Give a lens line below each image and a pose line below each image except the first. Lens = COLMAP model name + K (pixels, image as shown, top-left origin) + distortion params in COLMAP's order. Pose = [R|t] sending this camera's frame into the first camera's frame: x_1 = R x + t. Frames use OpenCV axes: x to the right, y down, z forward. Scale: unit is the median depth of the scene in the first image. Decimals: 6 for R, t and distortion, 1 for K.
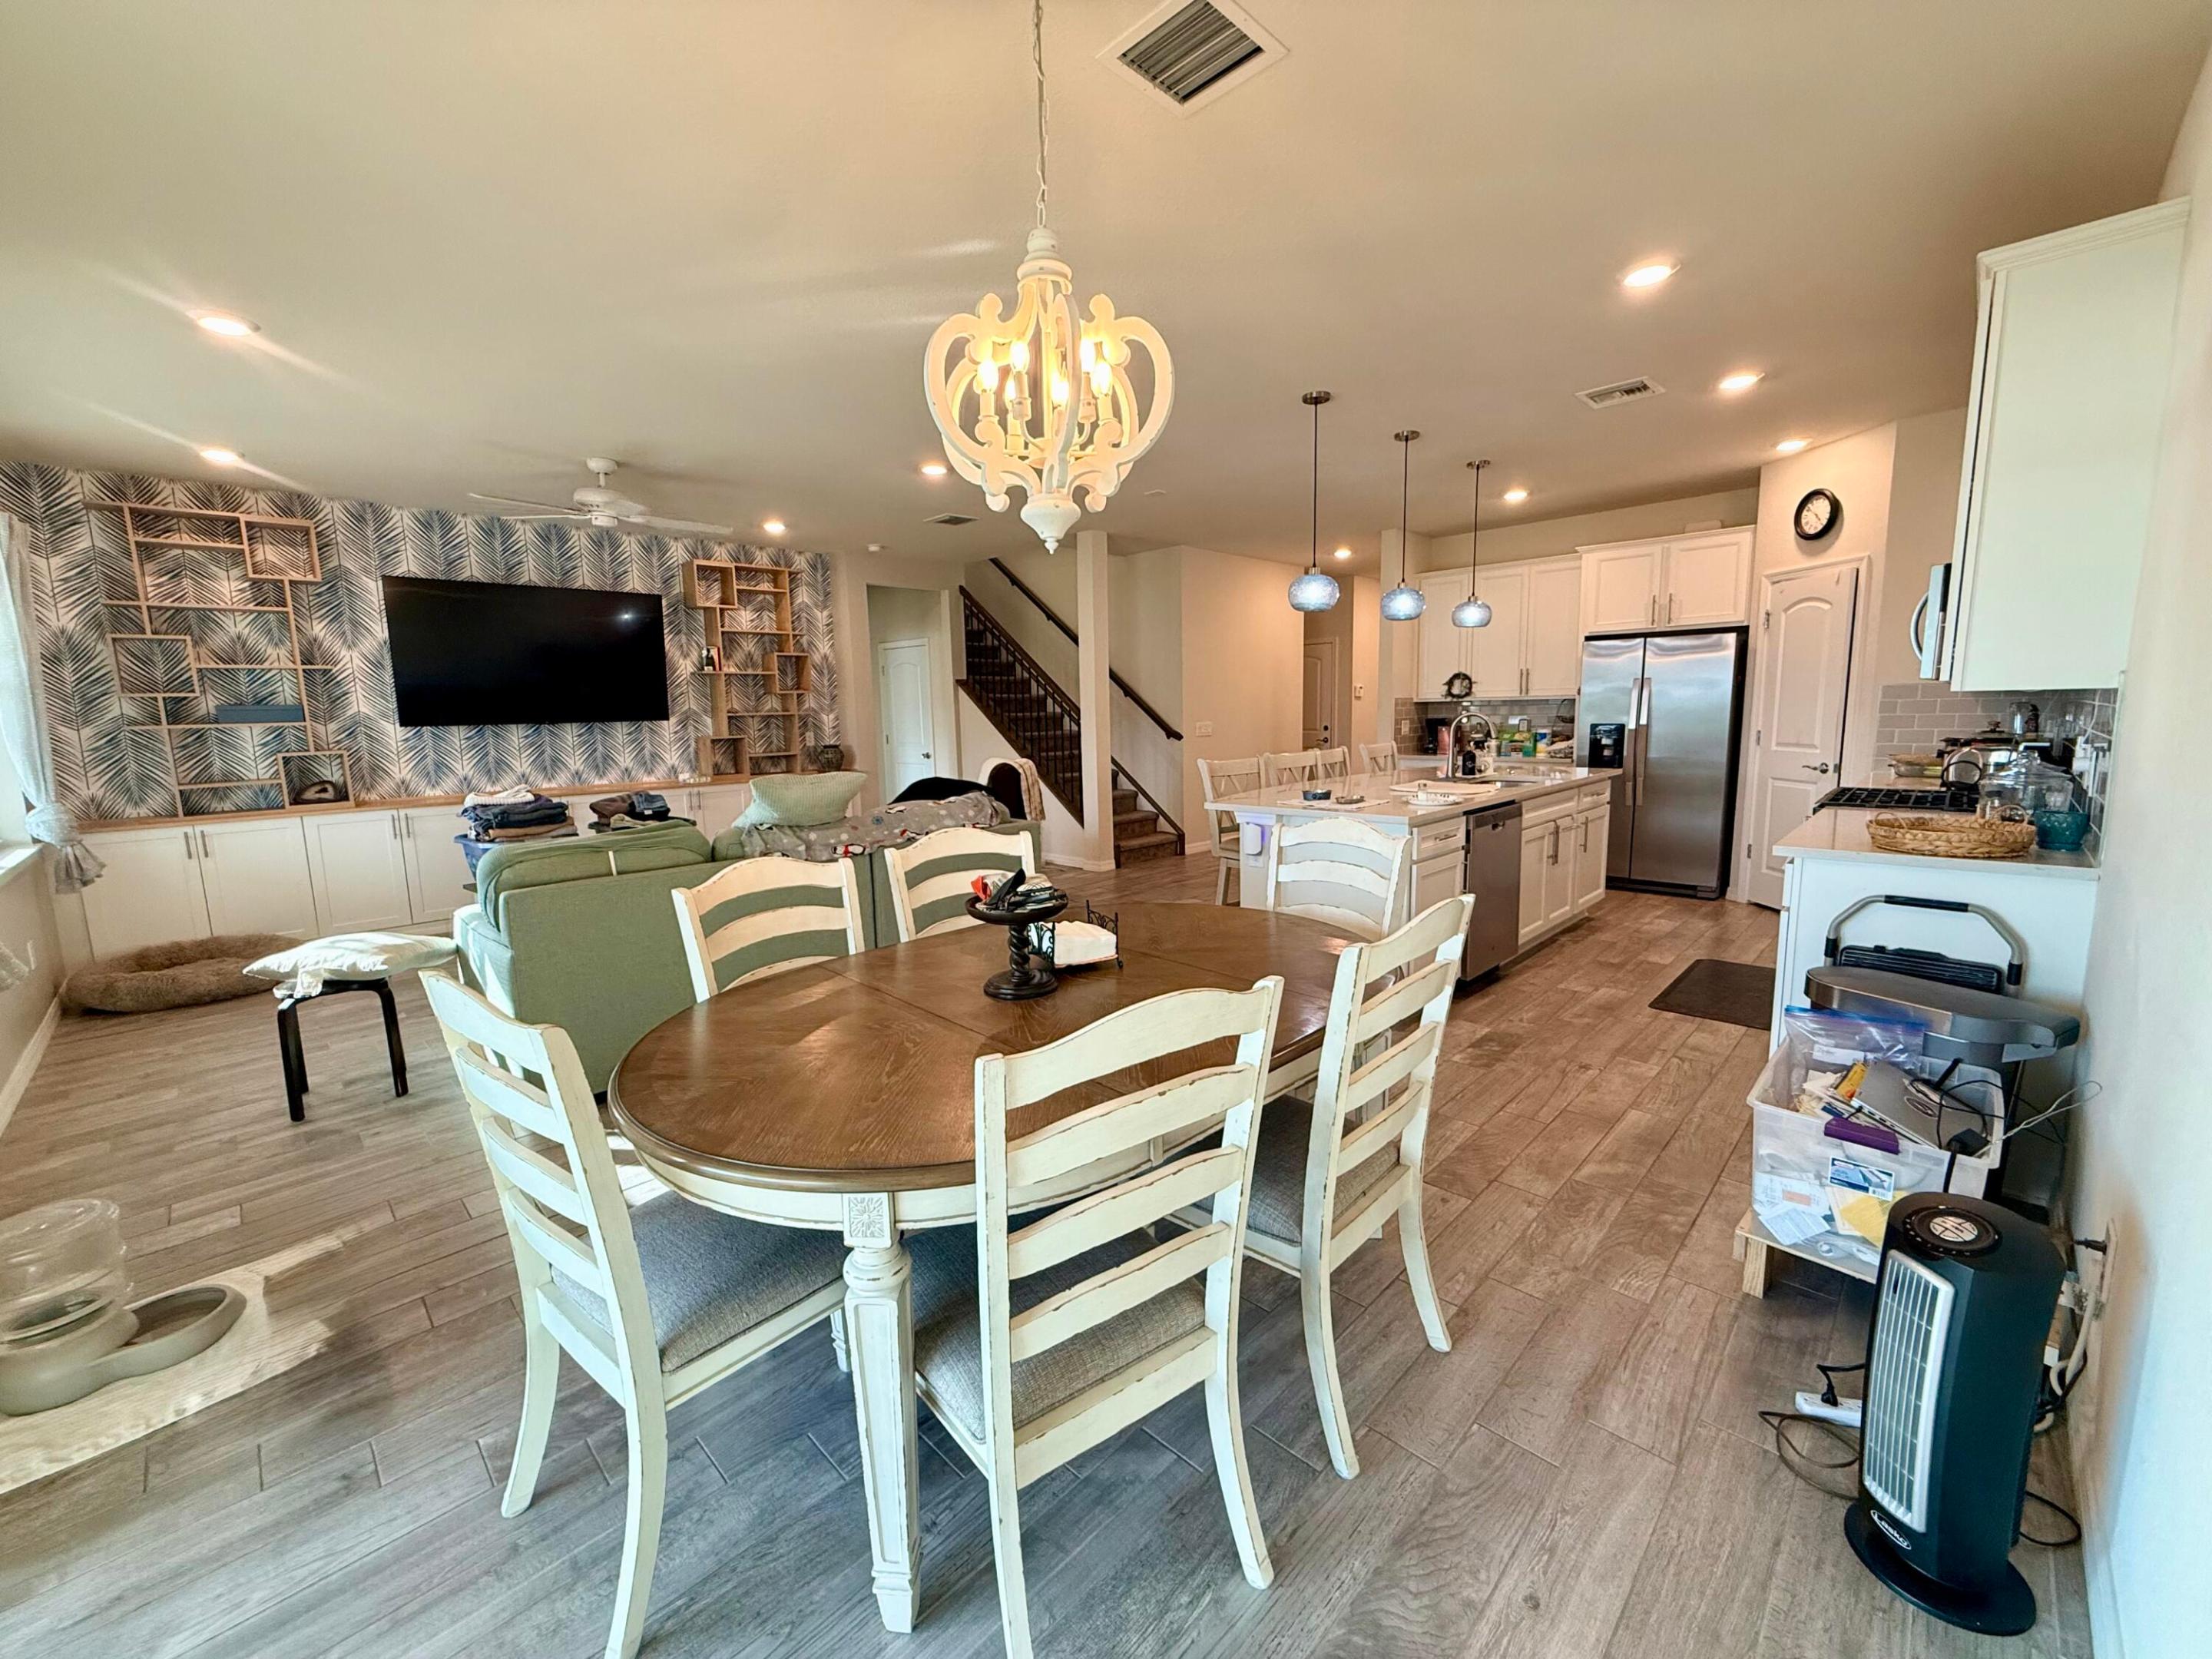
lens RADIAL K [[887.7, 0, 1097.5], [0, 887.7, 826.5], [0, 0, 1]] dist [0.008408, -0.000629]
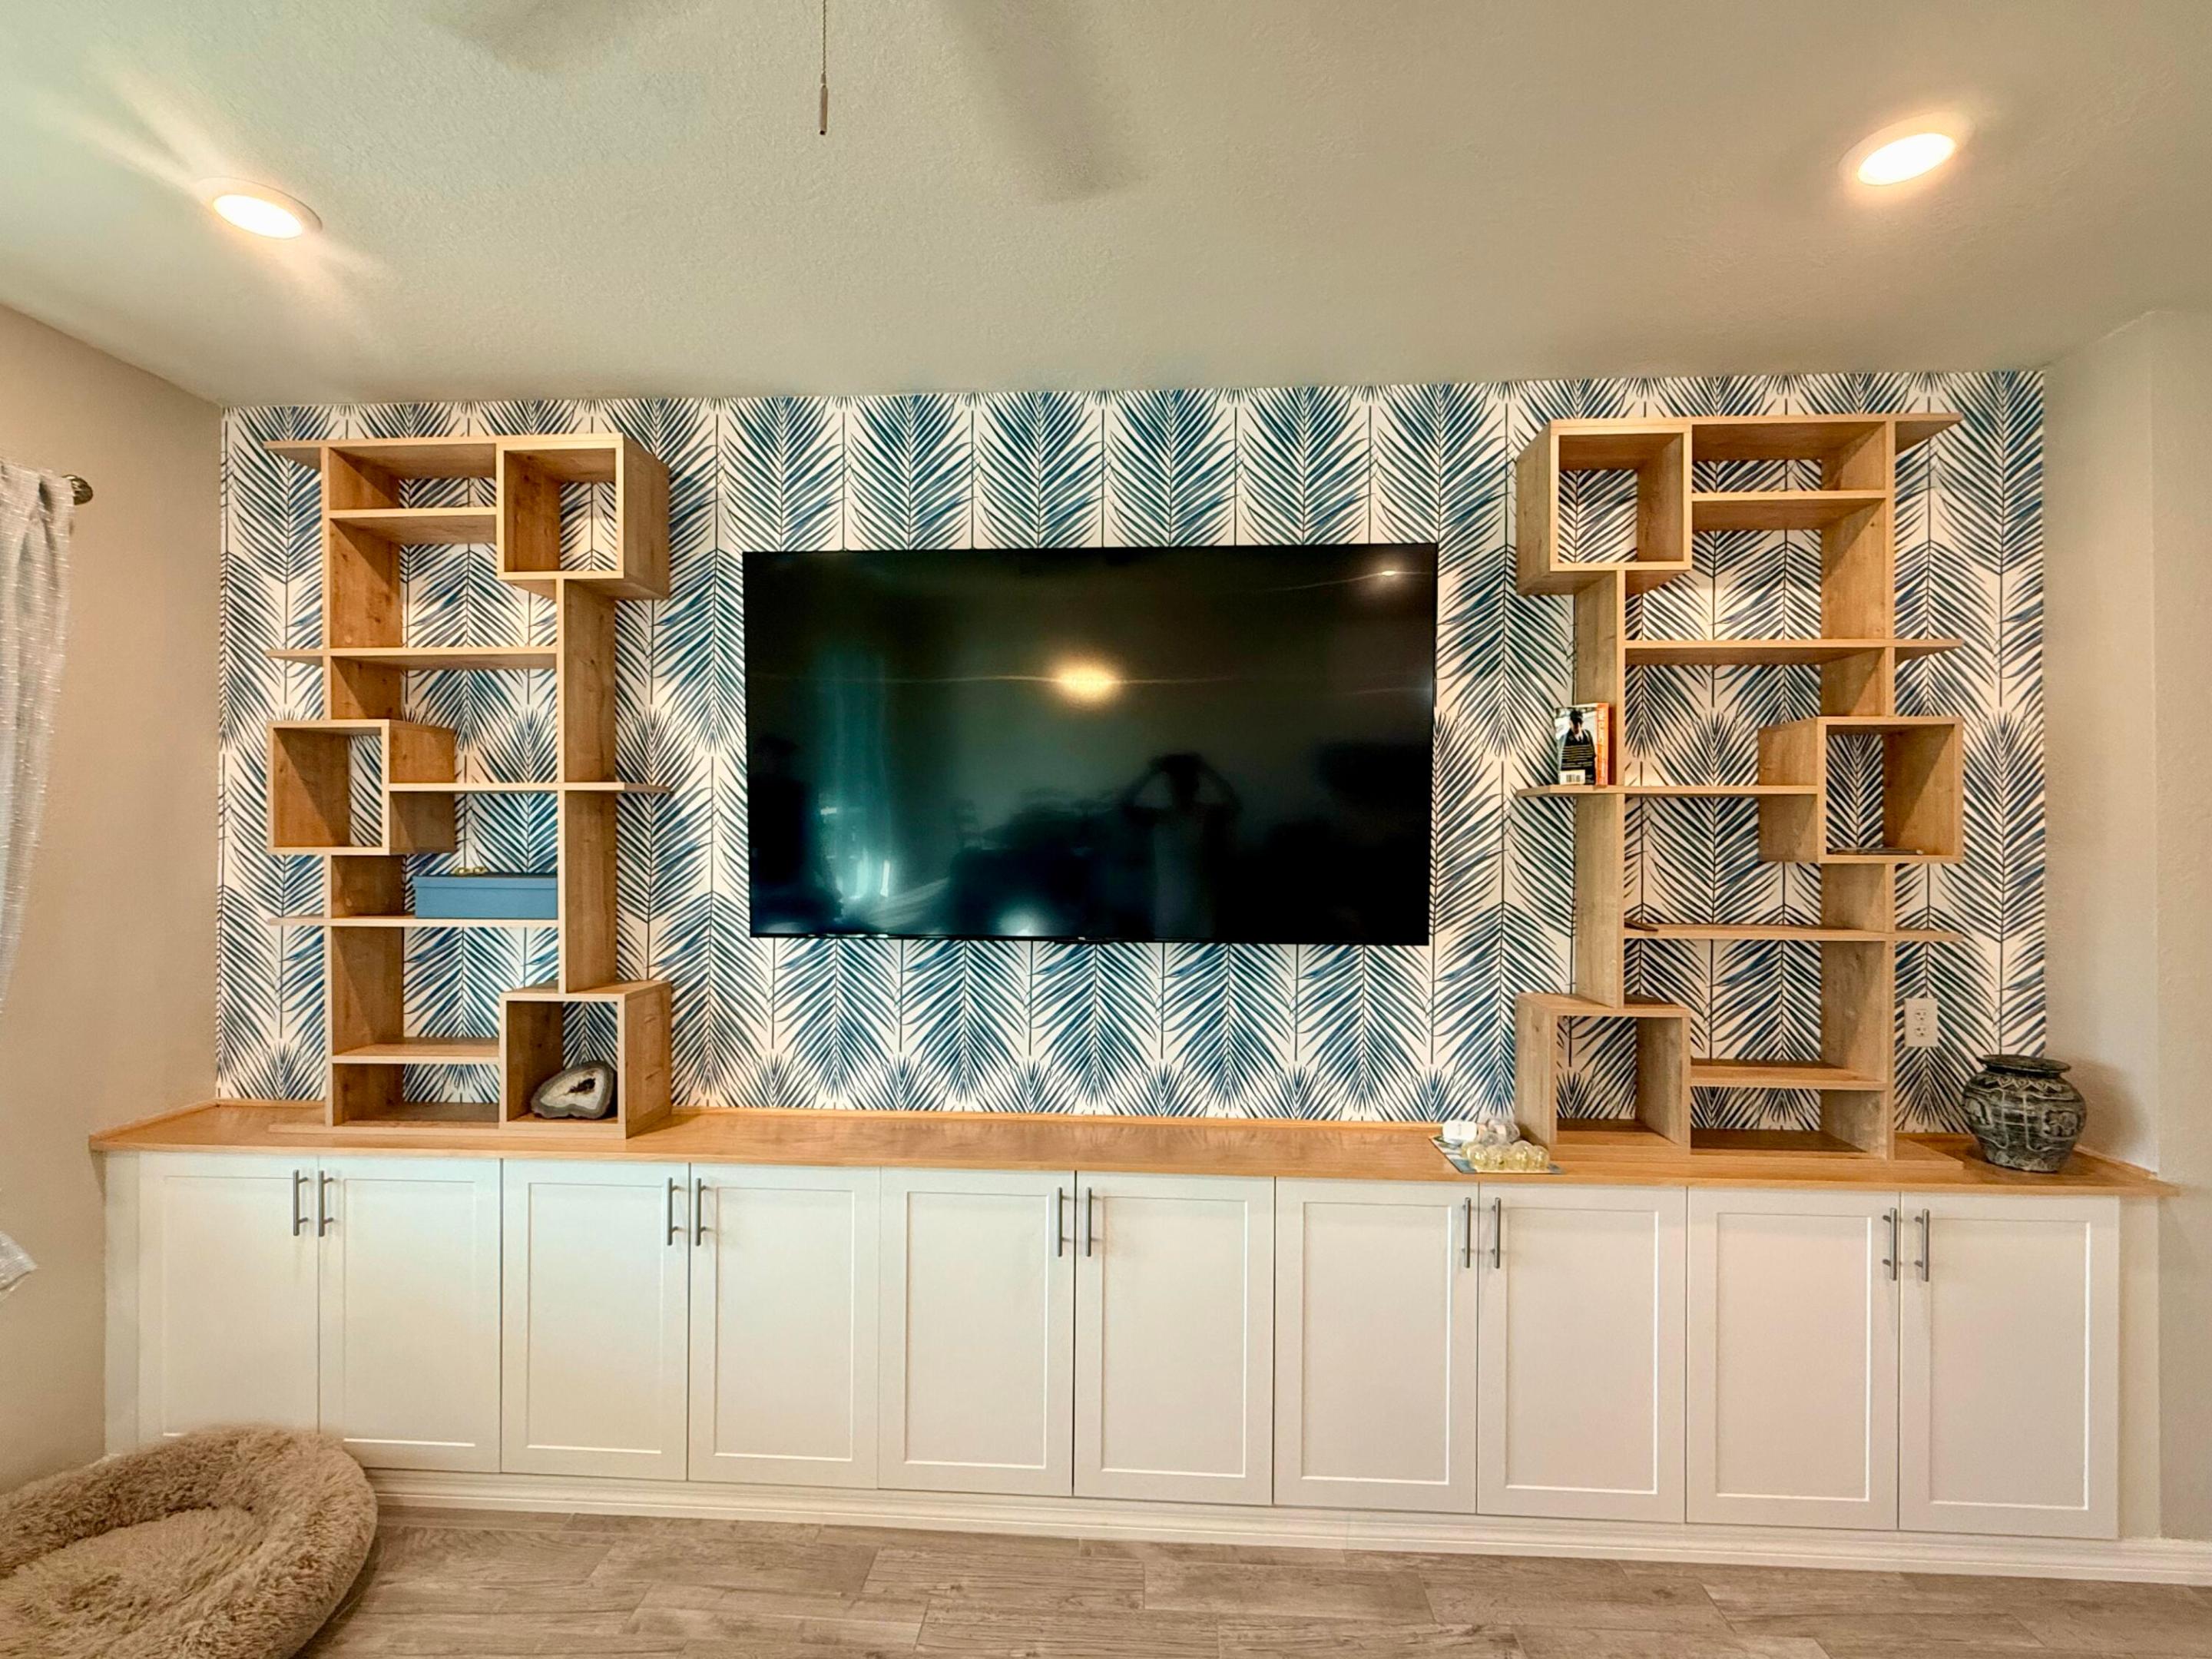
lens RADIAL K [[1207.5, 0, 1029.3], [0, 1207.5, 842.5], [0, 0, 1]] dist [0.006007, -0.000261]
pose [[0.664819, 0.016375, -0.746825, -0.254953], [-0.120911, 0.988935, -0.085950, -0.098825], [0.737154, 0.147441, 0.659443, 0.601559]]
